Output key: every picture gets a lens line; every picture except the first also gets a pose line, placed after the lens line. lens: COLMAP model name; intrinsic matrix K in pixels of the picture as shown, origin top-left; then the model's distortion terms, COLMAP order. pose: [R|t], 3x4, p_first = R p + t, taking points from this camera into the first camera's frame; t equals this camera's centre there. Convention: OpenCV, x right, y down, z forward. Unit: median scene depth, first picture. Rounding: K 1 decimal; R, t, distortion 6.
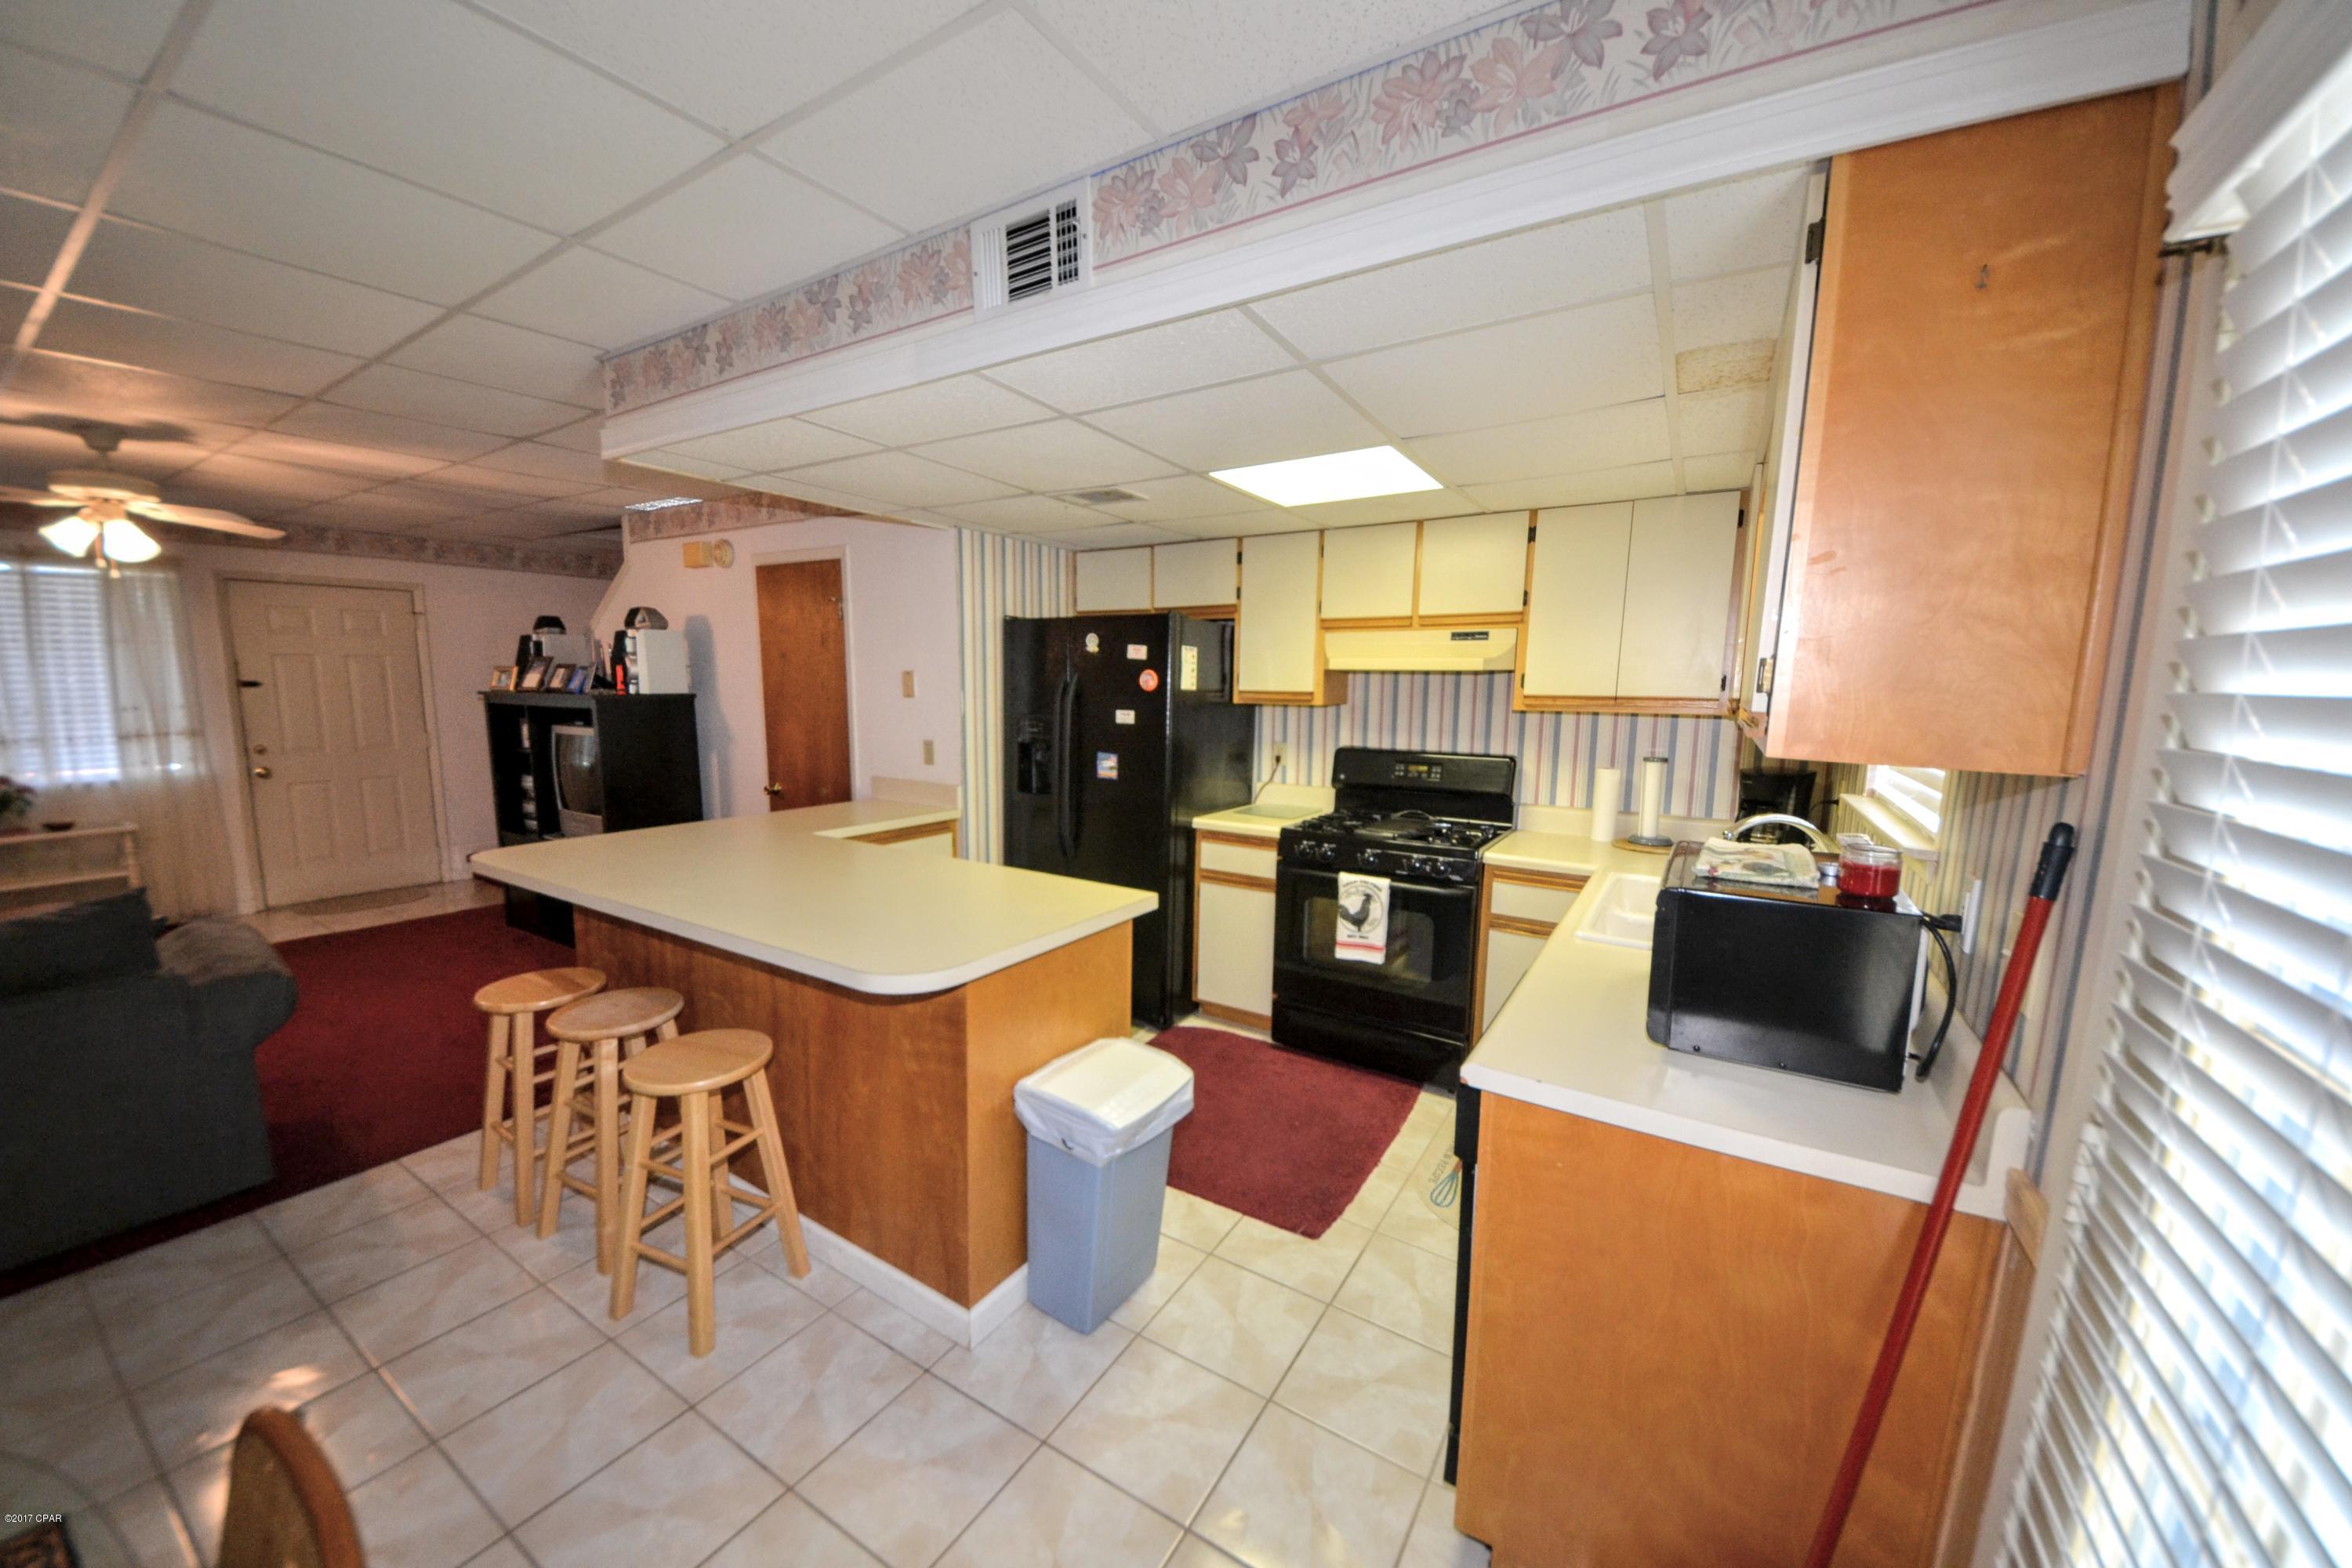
lens RADIAL K [[848.1, 0, 1171.1], [0, 848.1, 797.3], [0, 0, 1]] dist [-0.001684, -0.008639]
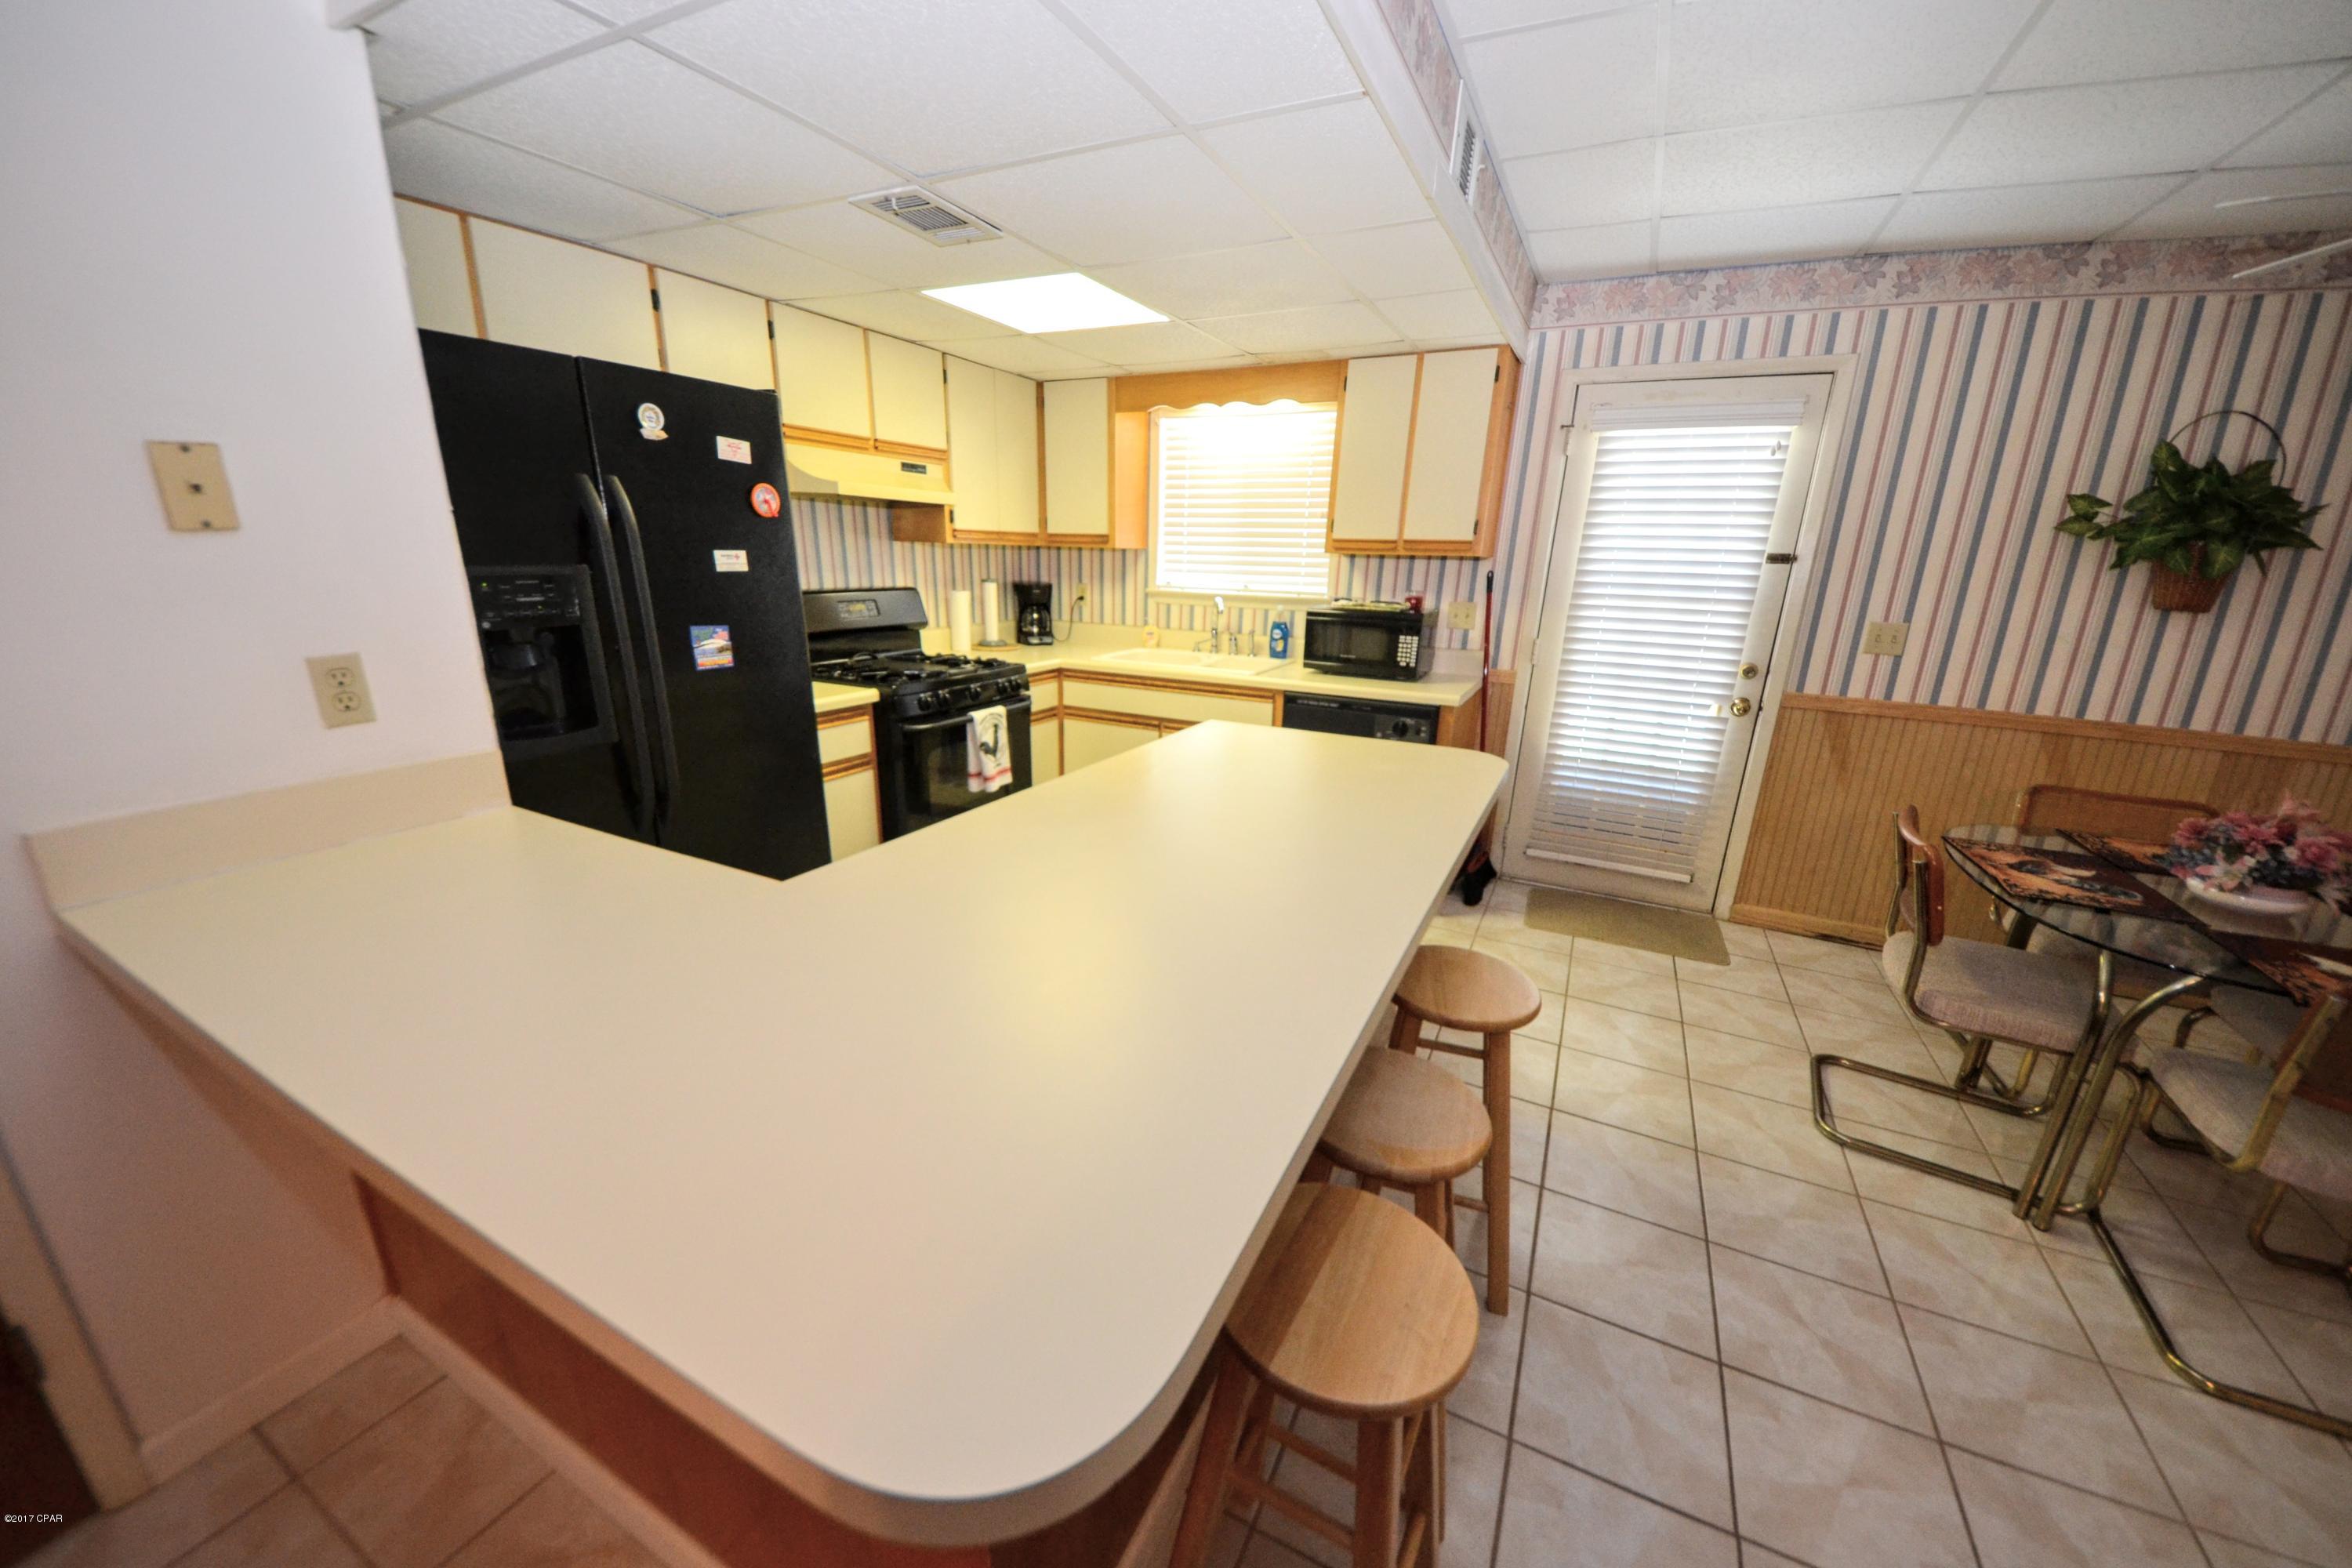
lens RADIAL K [[848.1, 0, 1171.1], [0, 848.1, 812.6], [0, 0, 1]] dist [-0.001684, -0.008639]
pose [[-0.106022, -0.311449, 0.944330, -0.728983], [0.103479, 0.941070, 0.321992, -0.088684], [-0.988965, 0.131857, -0.067546, 0.756895]]
